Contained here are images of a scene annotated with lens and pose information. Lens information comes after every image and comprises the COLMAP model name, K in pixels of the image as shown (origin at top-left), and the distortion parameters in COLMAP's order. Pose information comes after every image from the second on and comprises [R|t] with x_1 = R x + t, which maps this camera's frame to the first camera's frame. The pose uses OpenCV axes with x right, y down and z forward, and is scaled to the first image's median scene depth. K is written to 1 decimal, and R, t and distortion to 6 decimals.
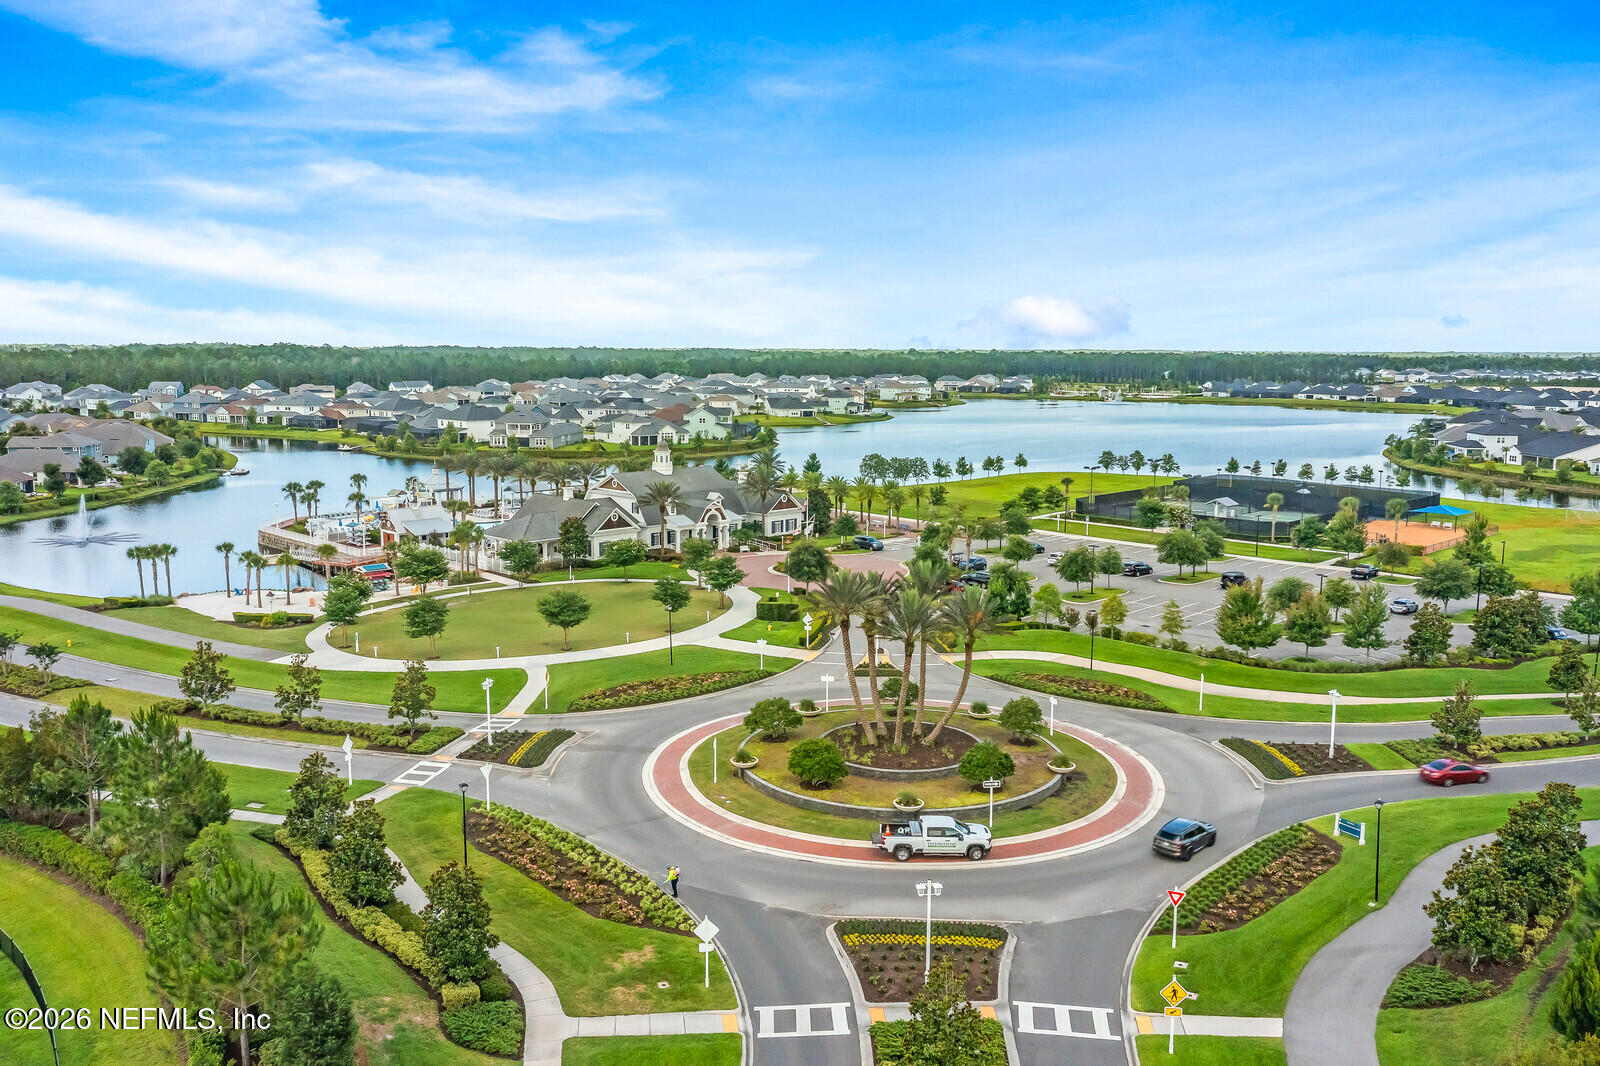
lens RADIAL K [[1287.4, 0, 800.0], [0, 1287.4, 533.0], [0, 0, 1]] dist [-0.006060, -0.006814]
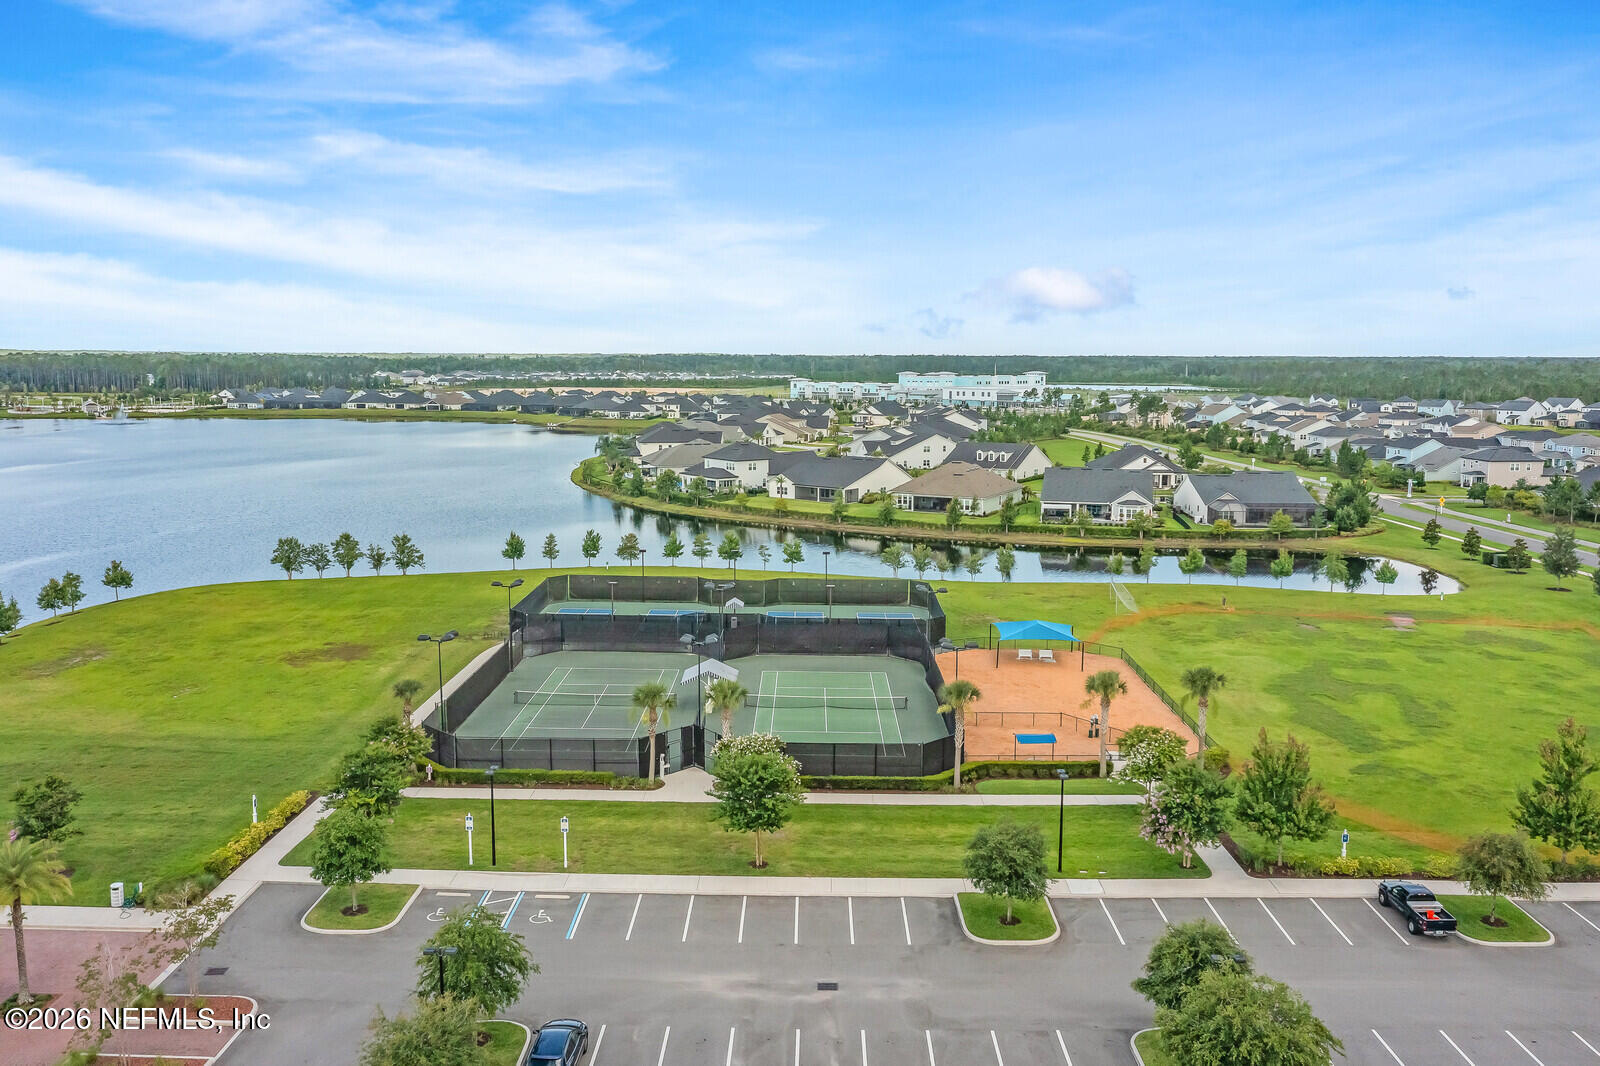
lens RADIAL K [[1287.4, 0, 800.0], [0, 1287.4, 533.0], [0, 0, 1]] dist [-0.006060, -0.006814]
pose [[0.717179, -0.095715, 0.690284, 0.018042], [0.096063, 0.994645, 0.038112, -0.059127], [-0.690236, 0.038977, 0.722534, 0.411827]]
